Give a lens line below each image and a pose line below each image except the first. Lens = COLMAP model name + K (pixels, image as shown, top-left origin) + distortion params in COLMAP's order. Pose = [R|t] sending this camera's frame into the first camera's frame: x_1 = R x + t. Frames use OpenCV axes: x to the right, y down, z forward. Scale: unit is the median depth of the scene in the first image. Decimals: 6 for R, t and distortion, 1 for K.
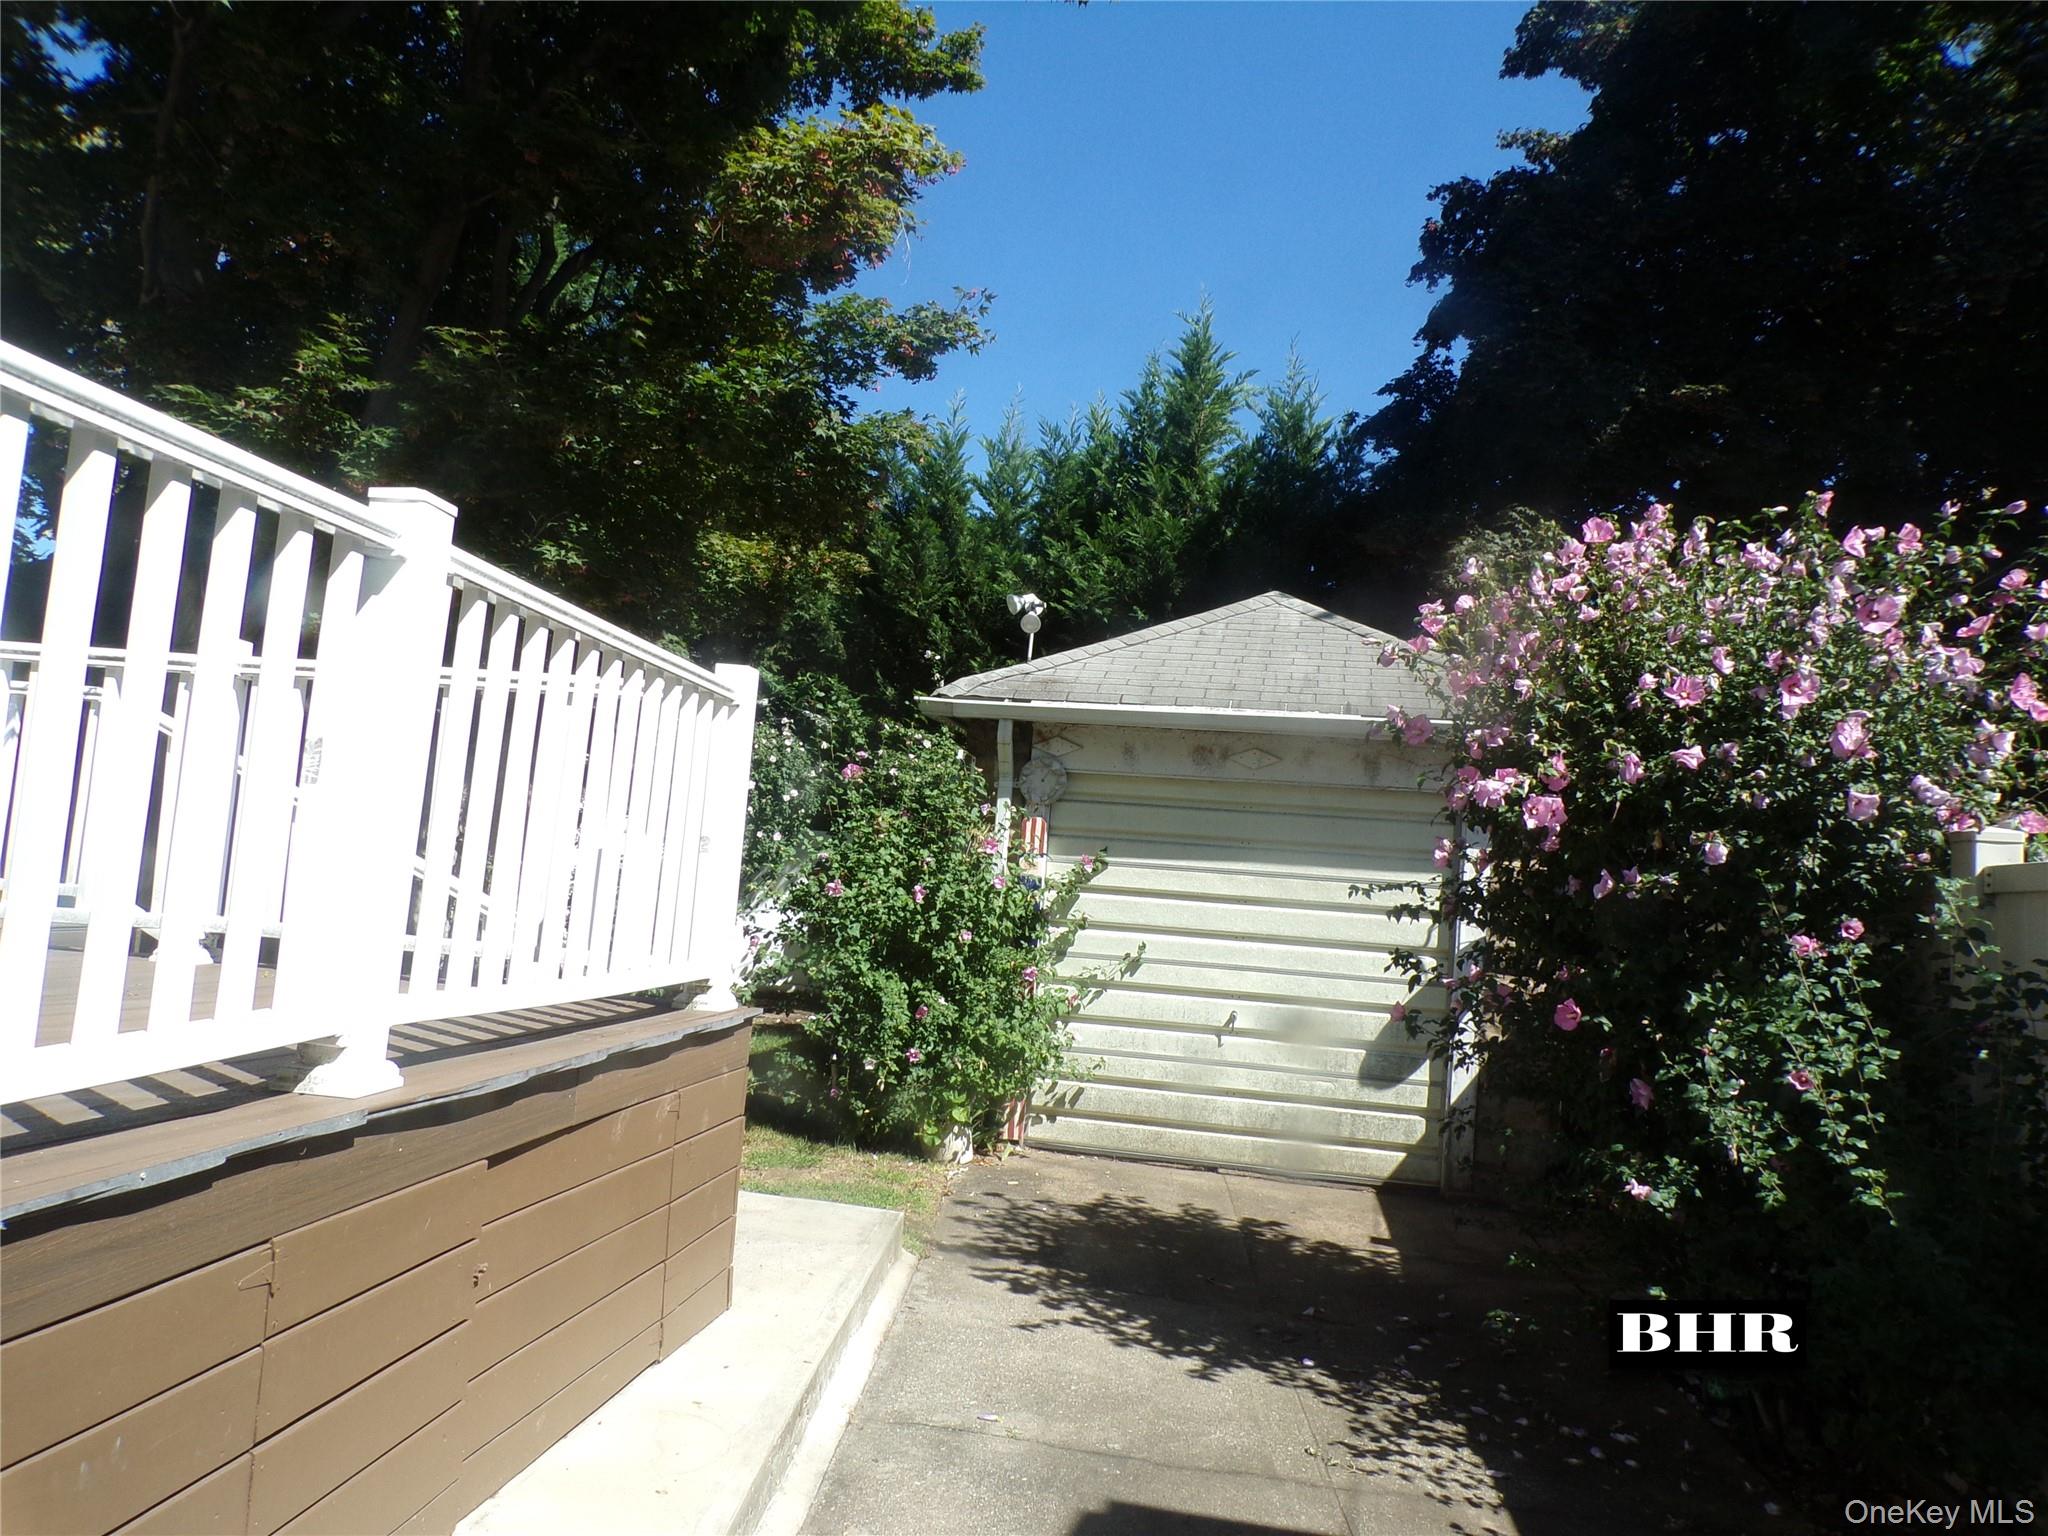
lens RADIAL K [[1378.5, 0, 1025.1], [0, 1378.5, 770.0], [0, 0, 1]] dist [-0.002086, -0.005867]
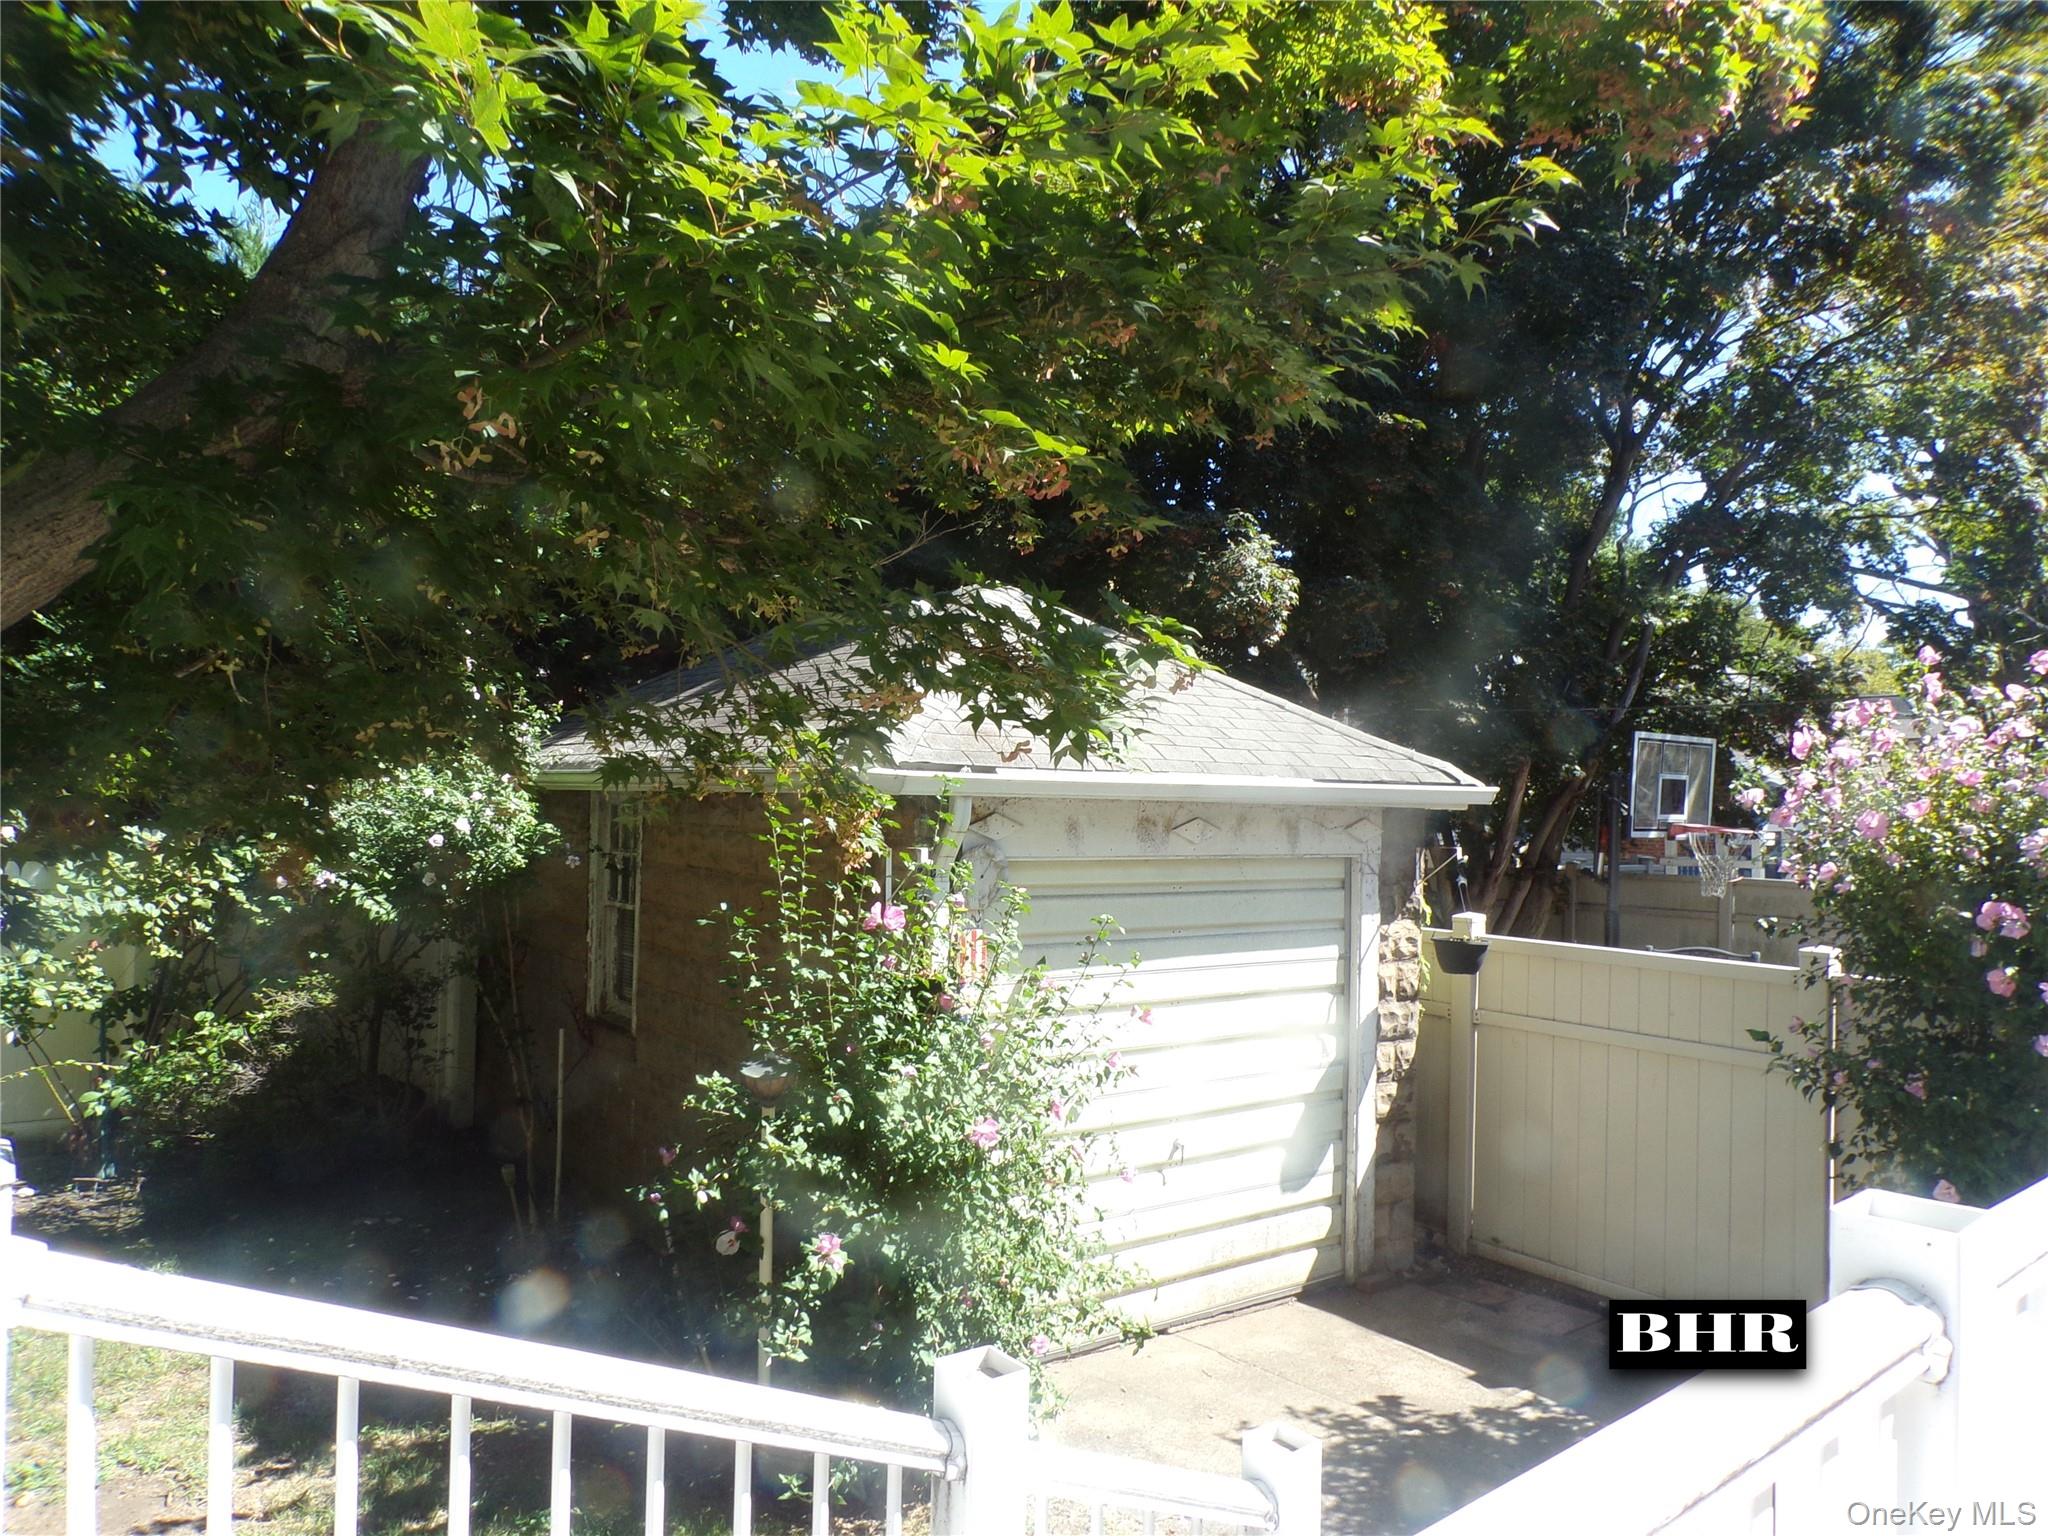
lens RADIAL K [[1378.5, 0, 1023.5], [0, 1378.5, 768.6], [0, 0, 1]] dist [-0.002086, -0.005867]
pose [[0.700883, -0.039901, 0.712159, -0.505897], [-0.020642, 0.996881, 0.076168, -0.109310], [-0.712977, -0.068085, 0.697874, 0.520609]]
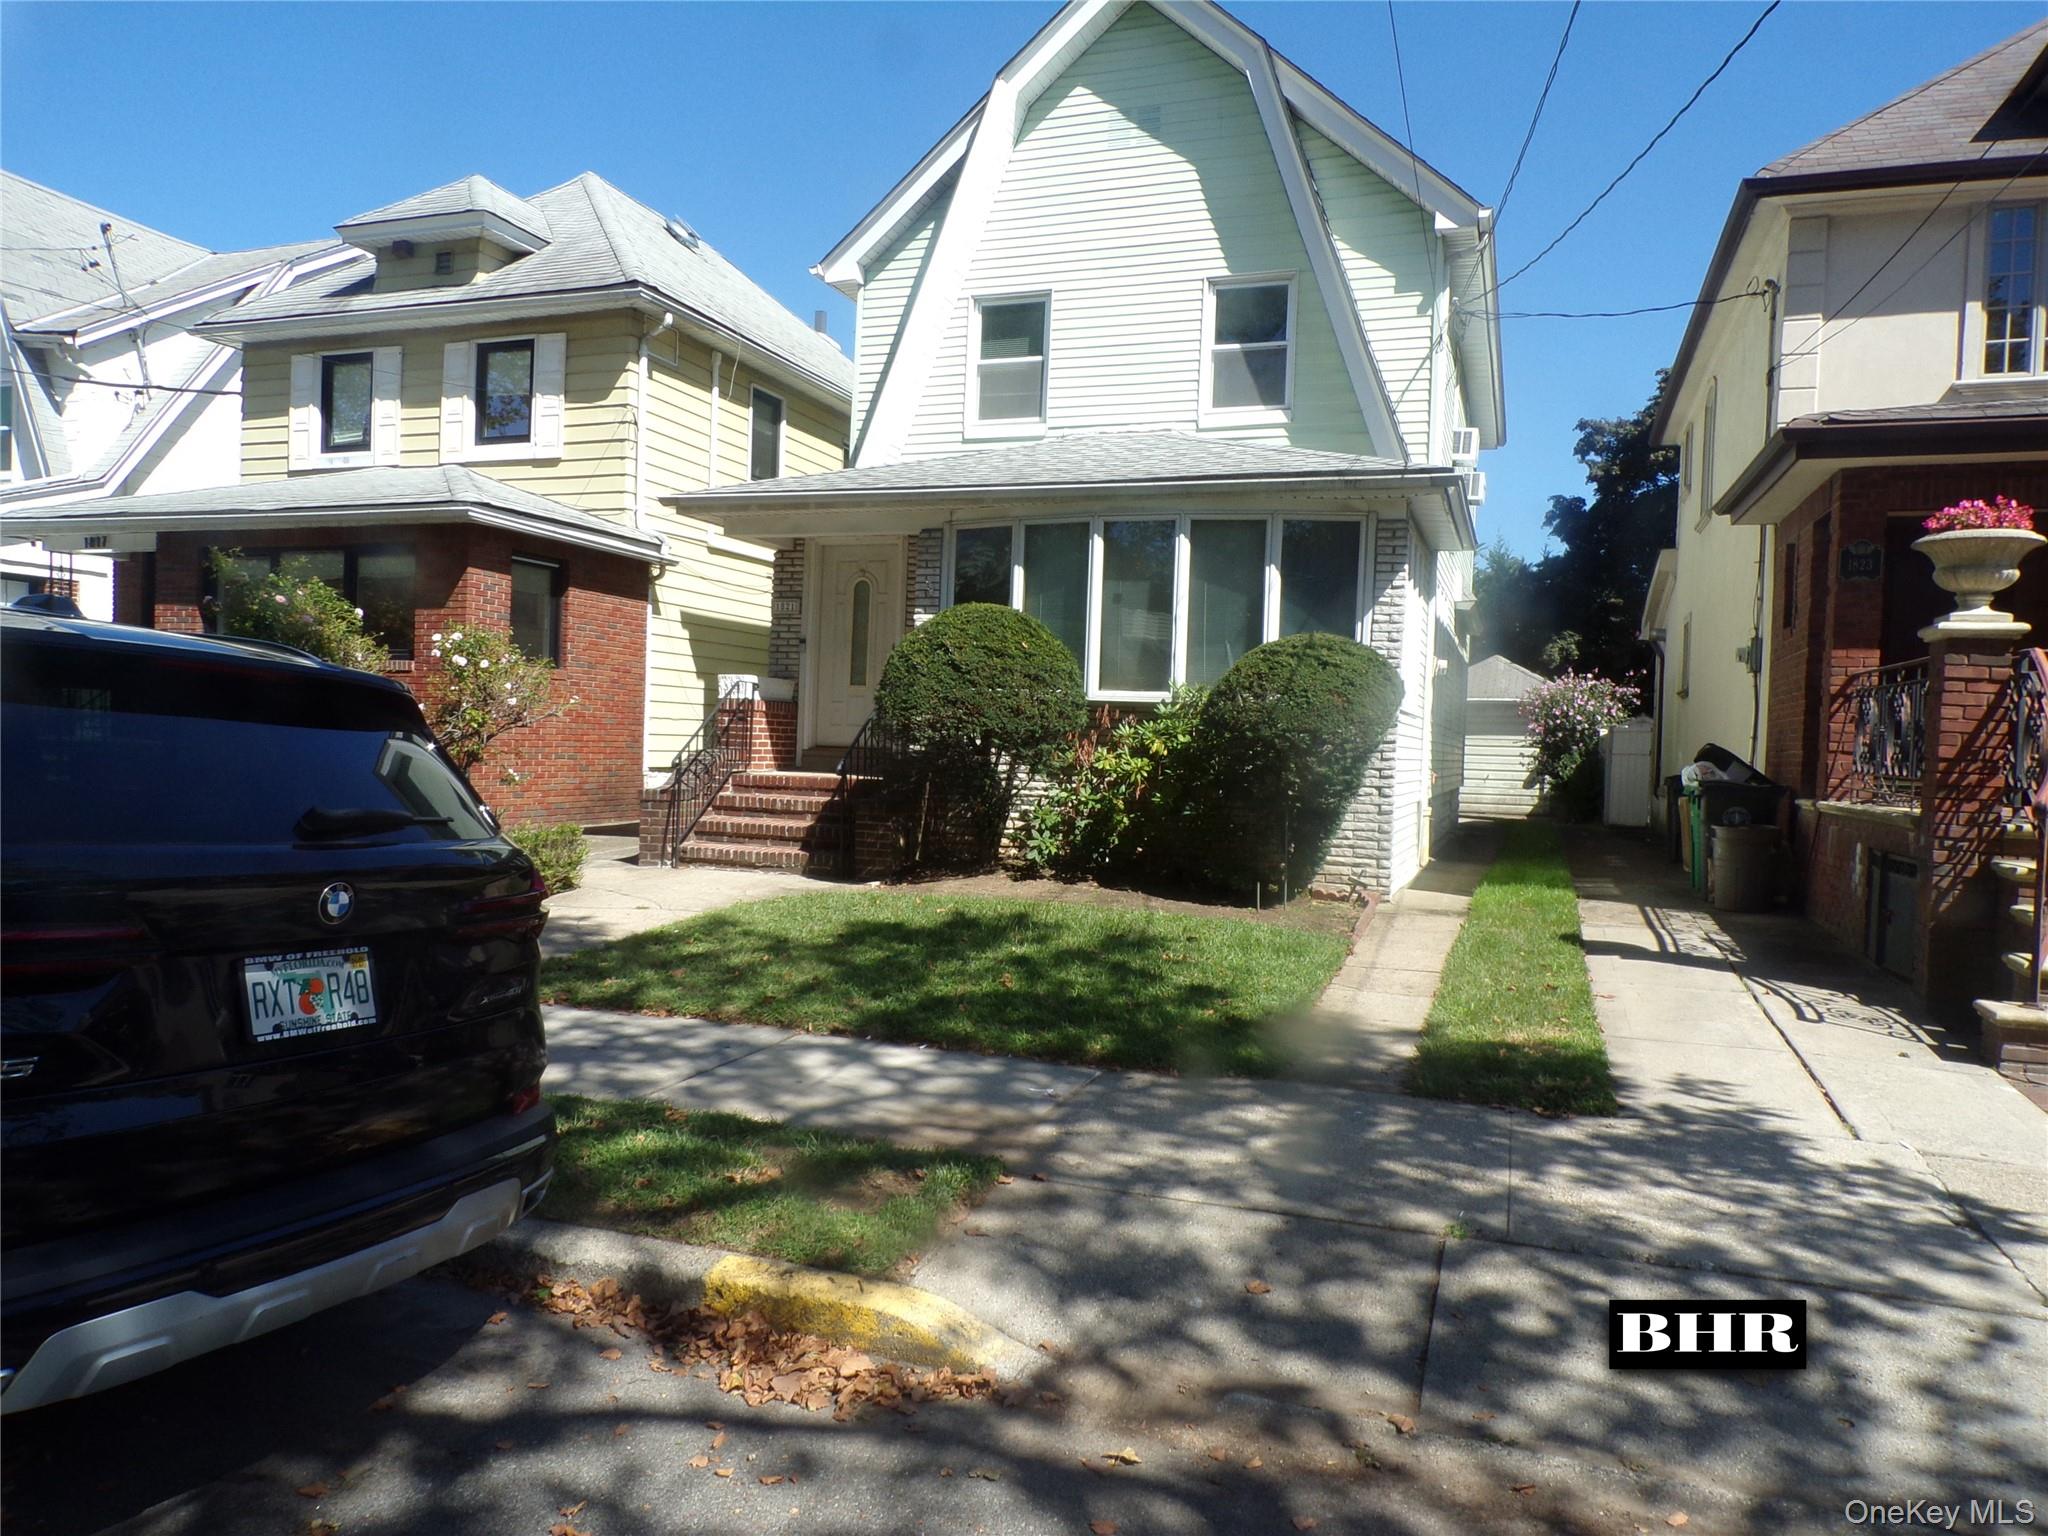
lens RADIAL K [[1378.5, 0, 1025.1], [0, 1378.5, 765.8], [0, 0, 1]] dist [-0.002086, -0.005867]
pose [[0.986164, -0.038459, -0.161252, -0.542205], [0.052969, 0.994828, 0.086672, -0.273031], [0.157084, -0.094015, 0.983100, -3.220723]]
